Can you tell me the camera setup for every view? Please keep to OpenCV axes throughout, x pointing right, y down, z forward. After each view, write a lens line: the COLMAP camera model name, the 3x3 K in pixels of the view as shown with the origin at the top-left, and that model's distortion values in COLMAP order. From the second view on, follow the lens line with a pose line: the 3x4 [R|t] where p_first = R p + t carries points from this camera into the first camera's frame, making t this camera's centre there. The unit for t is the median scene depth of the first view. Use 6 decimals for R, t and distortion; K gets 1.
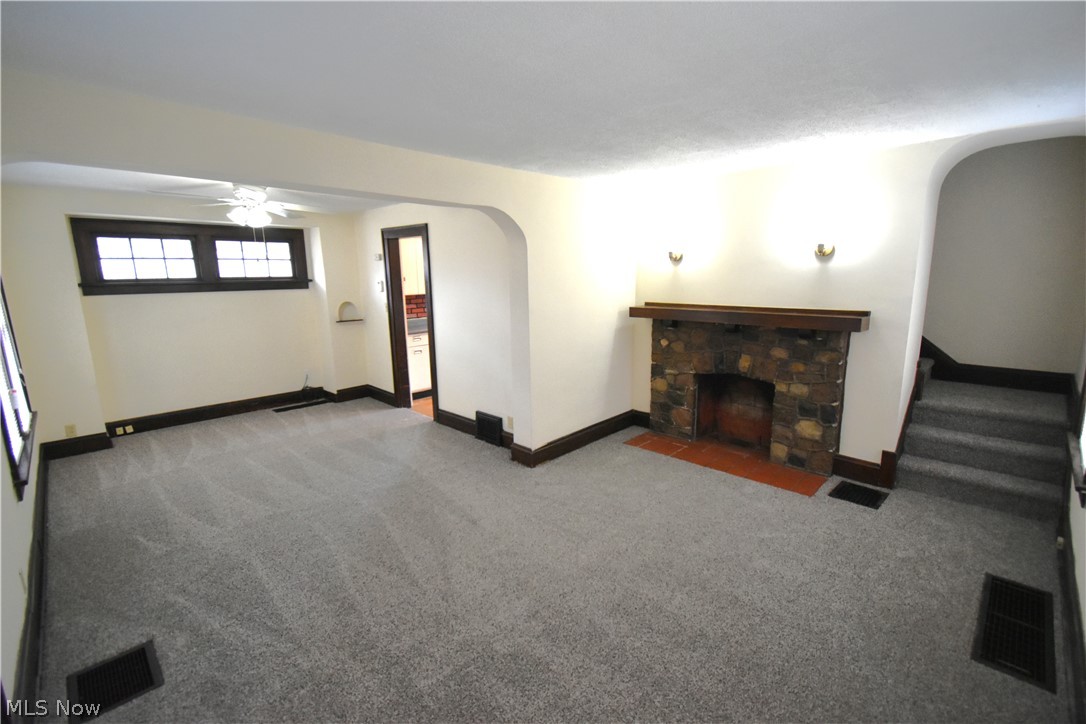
lens RADIAL K [[479.0, 0, 562.3], [0, 479.0, 367.1], [0, 0, 1]] dist [-0.002445, -0.001368]
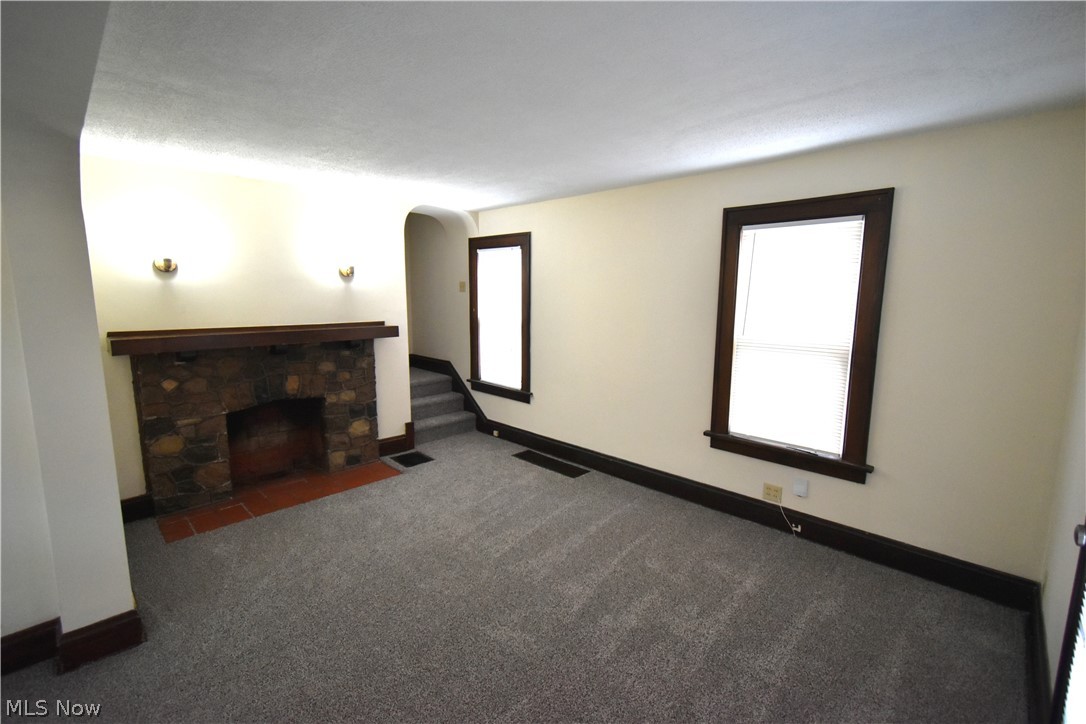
lens RADIAL K [[479.0, 0, 555.9], [0, 479.0, 358.0], [0, 0, 1]] dist [-0.002445, -0.001368]
pose [[-0.009132, -0.127548, 0.991790, -0.578095], [0.182543, 0.974953, 0.127063, -0.088242], [-0.983155, 0.182205, 0.014380, 0.481025]]
